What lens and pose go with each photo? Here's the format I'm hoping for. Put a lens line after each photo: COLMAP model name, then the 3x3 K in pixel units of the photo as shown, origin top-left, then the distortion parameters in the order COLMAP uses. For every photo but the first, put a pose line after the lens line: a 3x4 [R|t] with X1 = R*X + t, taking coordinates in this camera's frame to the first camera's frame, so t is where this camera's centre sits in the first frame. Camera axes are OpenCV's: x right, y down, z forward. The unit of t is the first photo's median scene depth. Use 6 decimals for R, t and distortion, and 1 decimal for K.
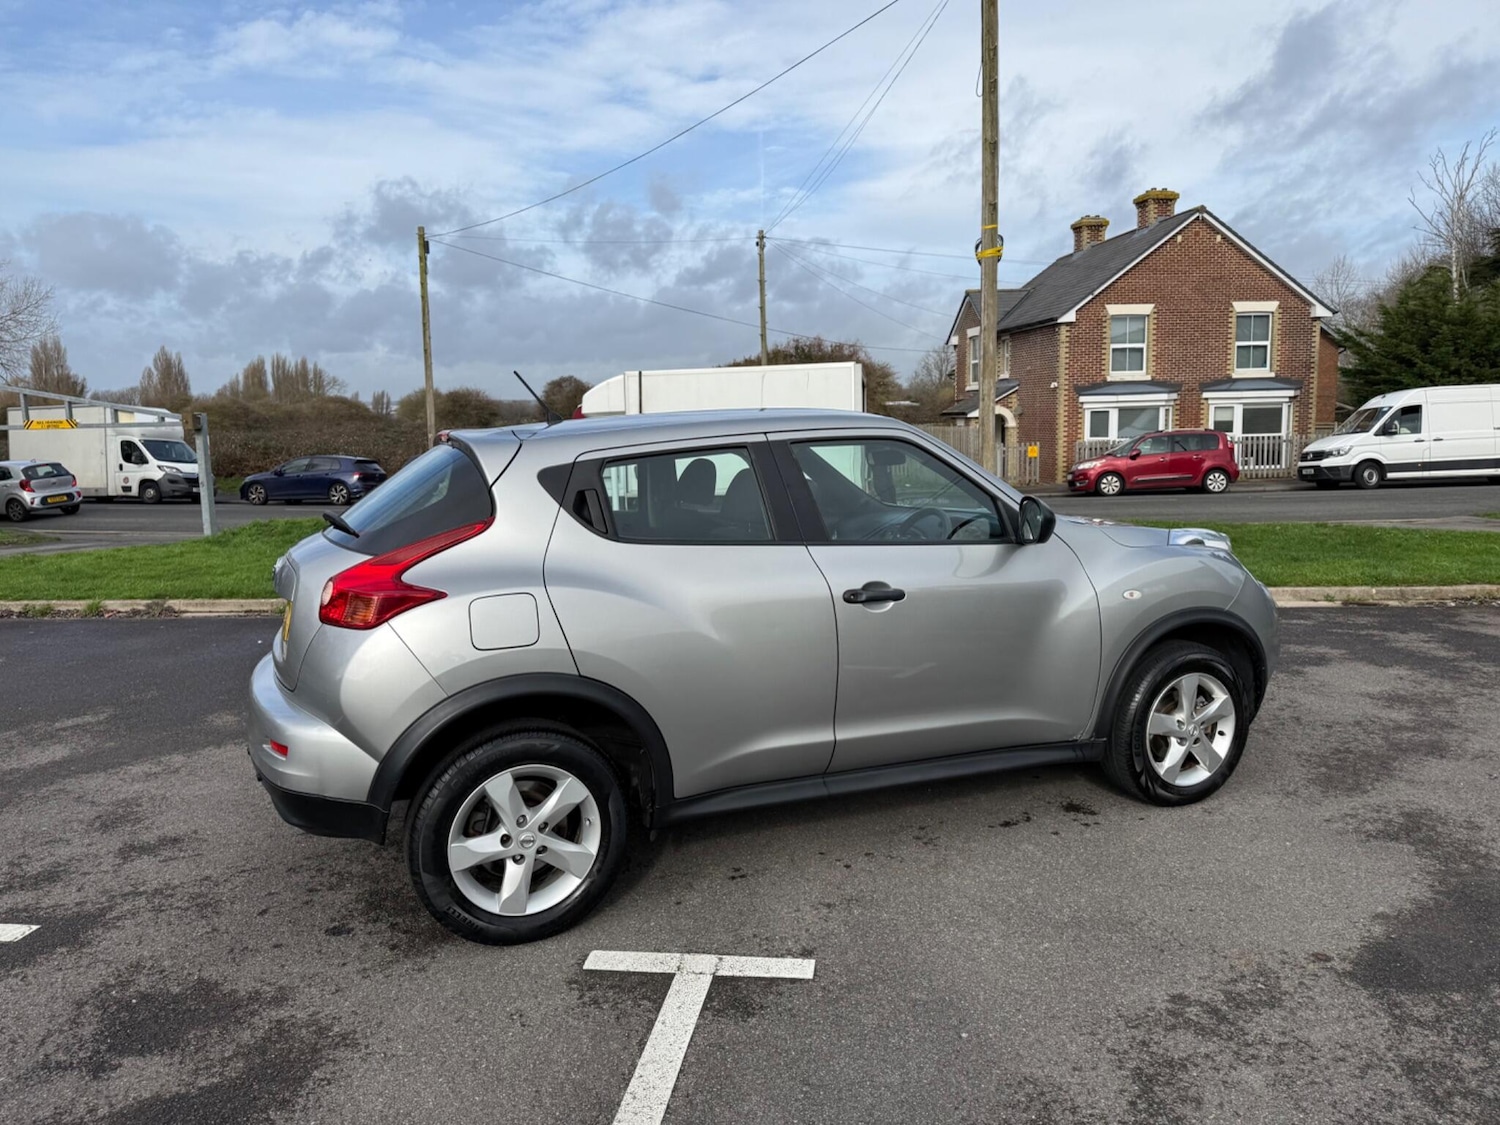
lens RADIAL K [[1060.6, 0, 734.2], [0, 1060.6, 553.5], [0, 0, 1]] dist [0.027523, -0.041264]
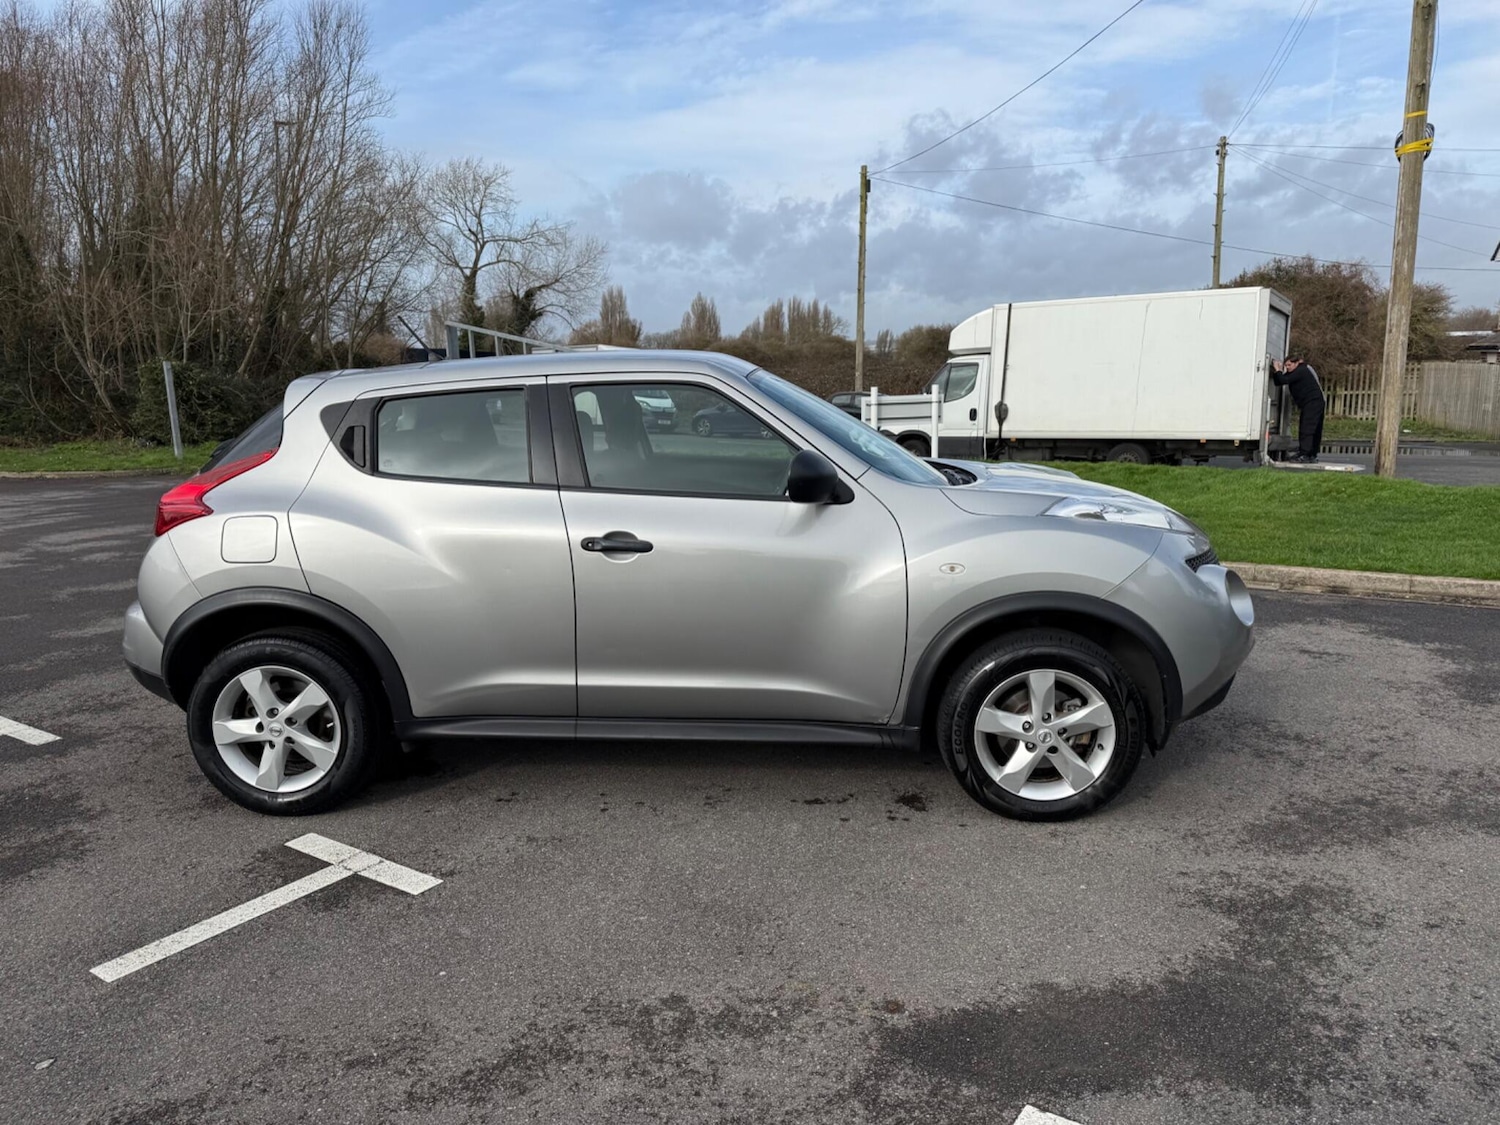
lens RADIAL K [[1051.8, 0, 736.2], [0, 1051.8, 571.6], [0, 0, 1]] dist [0.037767, -0.051603]
pose [[0.894190, 0.089363, -0.438678, 0.584566], [-0.055645, 0.994462, 0.089156, -0.025310], [0.444215, -0.055313, 0.894211, 0.157673]]
